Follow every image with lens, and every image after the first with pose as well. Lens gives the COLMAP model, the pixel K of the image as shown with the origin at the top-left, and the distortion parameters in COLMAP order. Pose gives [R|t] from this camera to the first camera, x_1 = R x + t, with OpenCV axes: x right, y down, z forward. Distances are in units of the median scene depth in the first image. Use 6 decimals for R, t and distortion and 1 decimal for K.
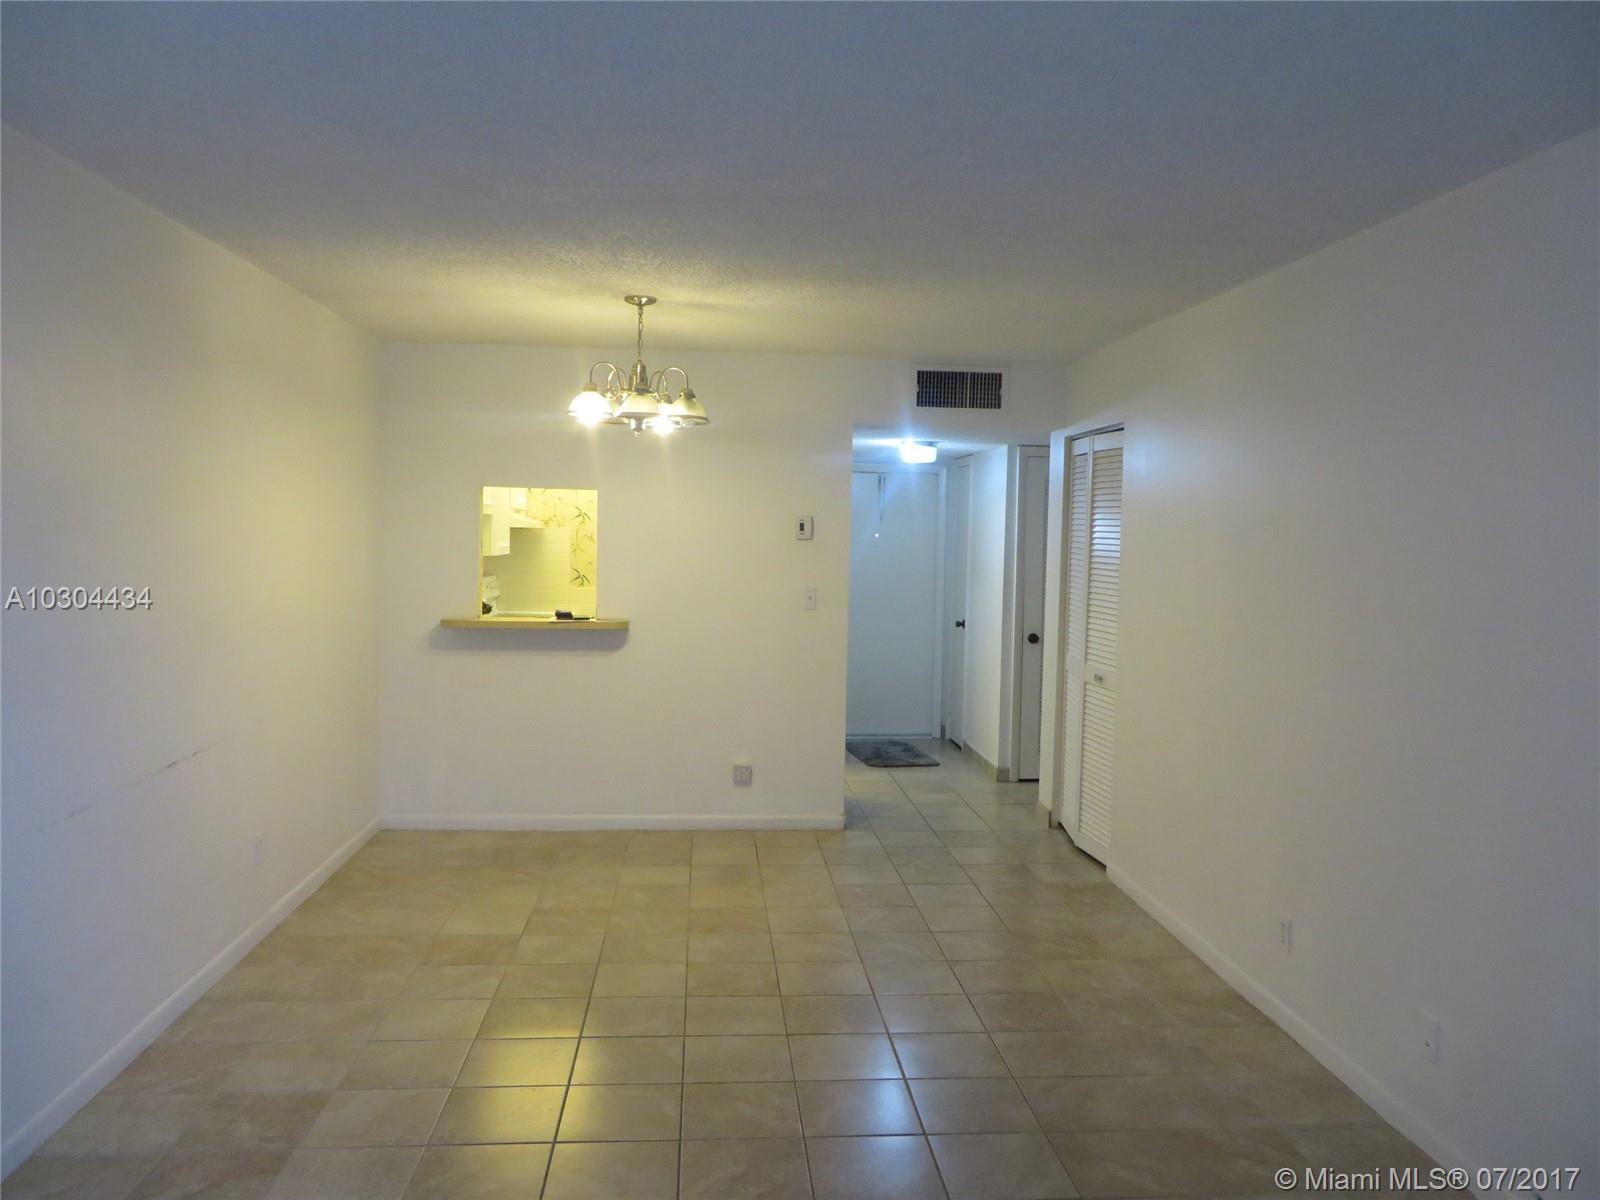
lens RADIAL K [[1208.3, 0, 797.1], [0, 1208.3, 604.2], [0, 0, 1]] dist [0.003078, 0.004688]
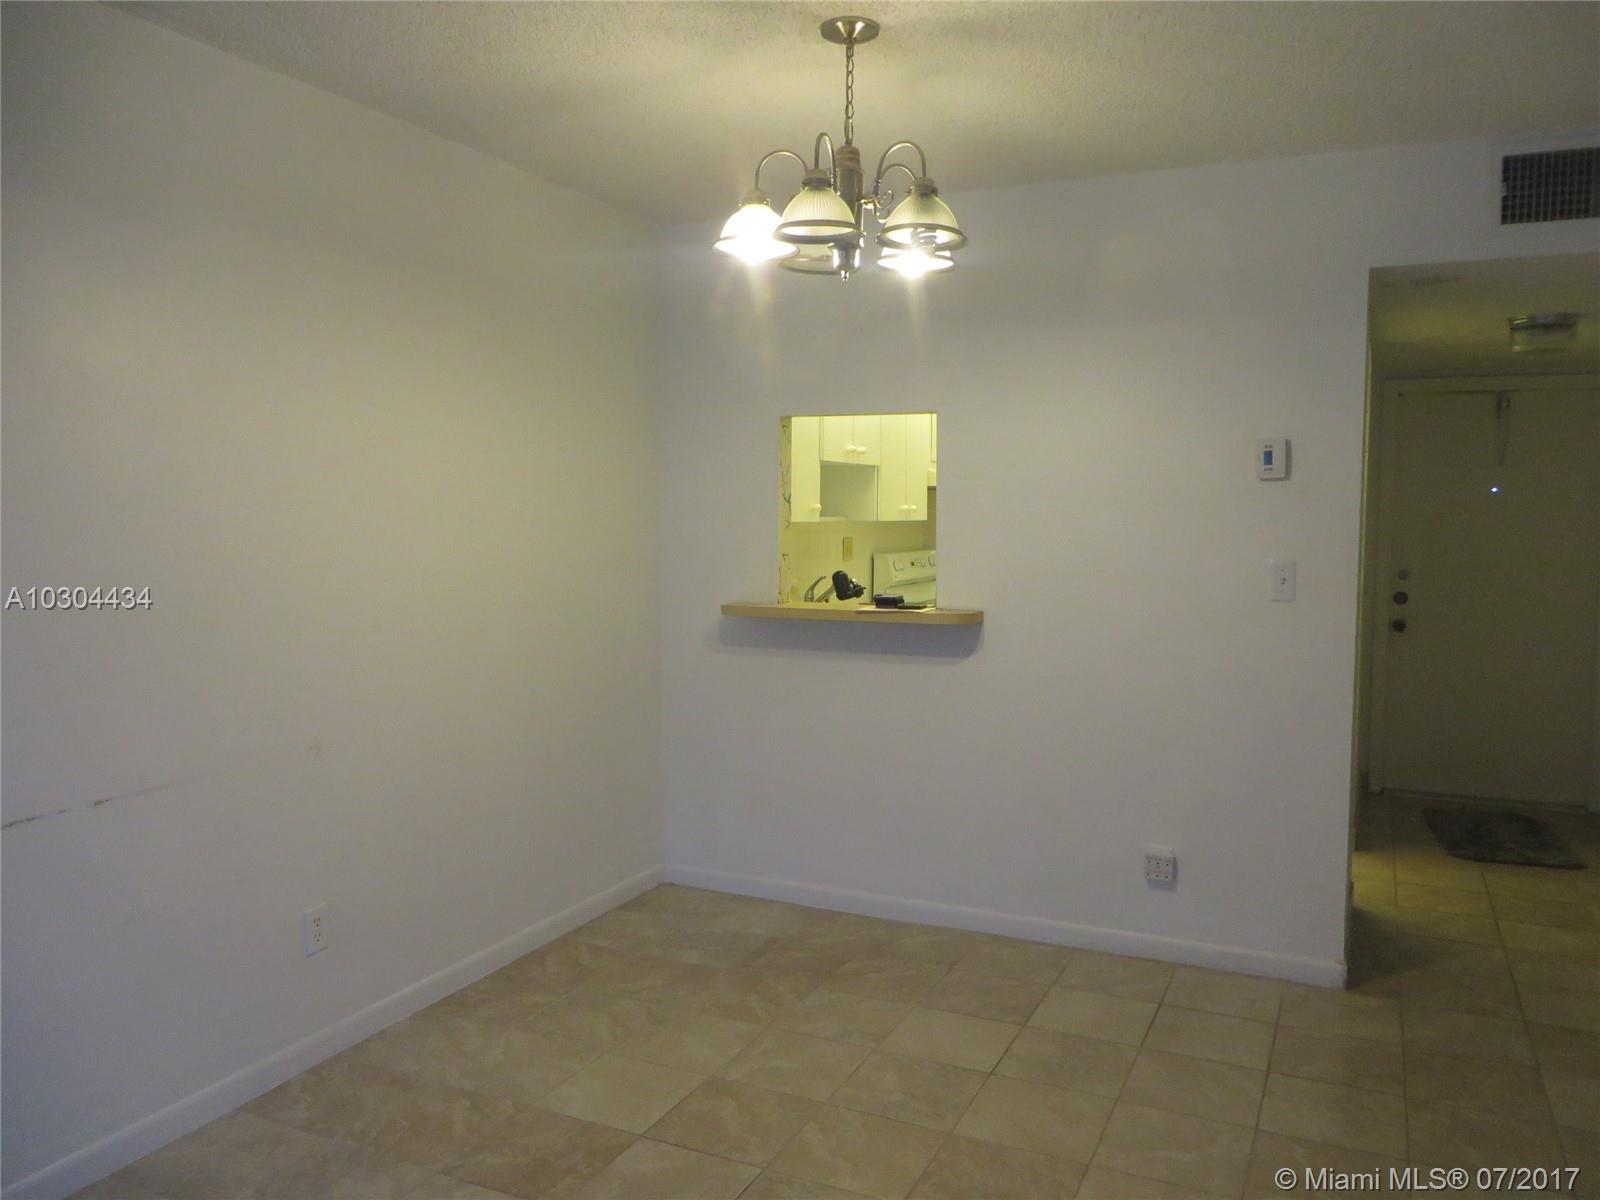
lens RADIAL K [[1208.3, 0, 808.8], [0, 1208.3, 587.3], [0, 0, 1]] dist [0.003078, 0.004688]
pose [[0.871989, 0.014409, -0.489314, 0.098724], [-0.016511, 0.999864, 0.000018, 0.002001], [0.489248, 0.008063, 0.872108, 0.394370]]
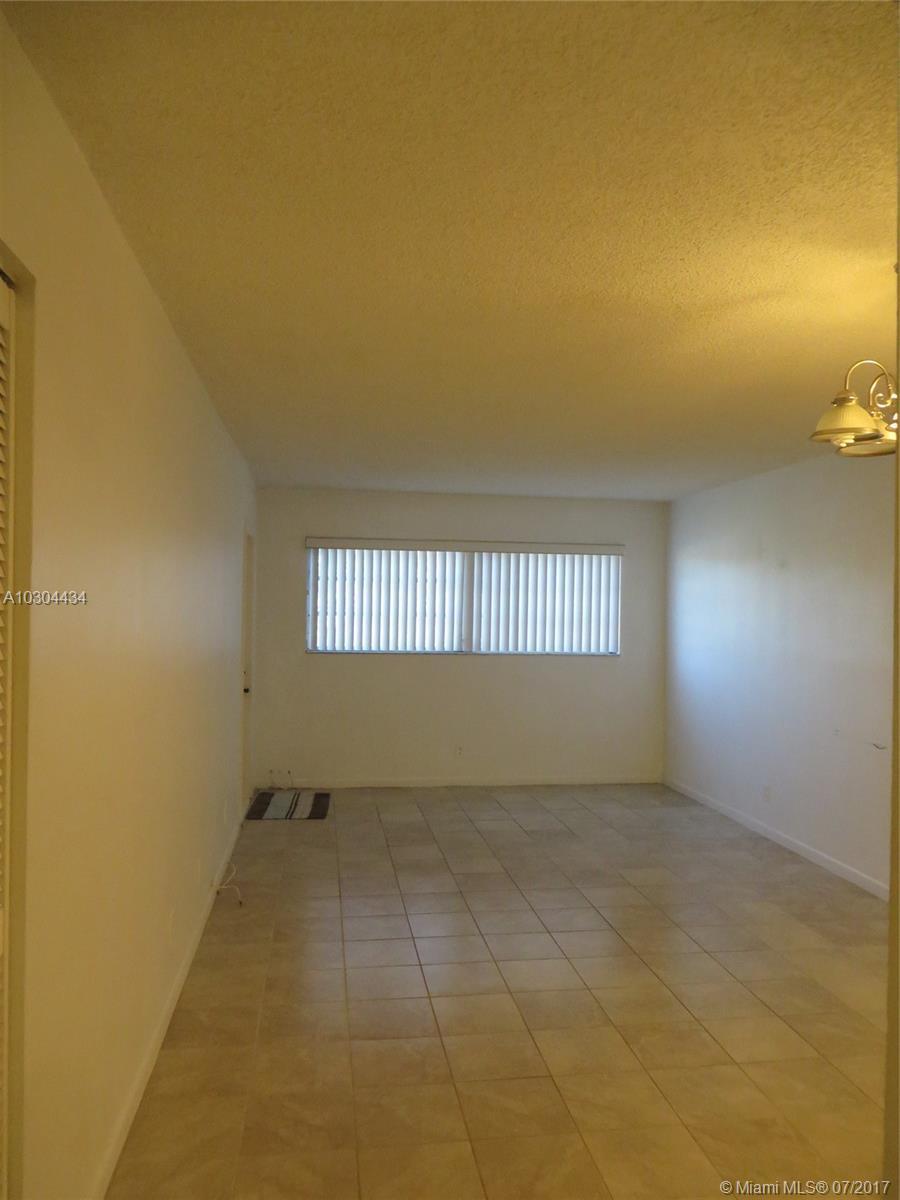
lens RADIAL K [[906.2, 0, 450.0], [0, 906.2, 600.2], [0, 0, 1]] dist [0.003078, 0.004688]
pose [[-0.997244, -0.042409, -0.060870, 0.134478], [-0.045717, 0.997493, 0.054017, -0.061644], [0.058427, 0.056651, -0.996683, 1.206506]]
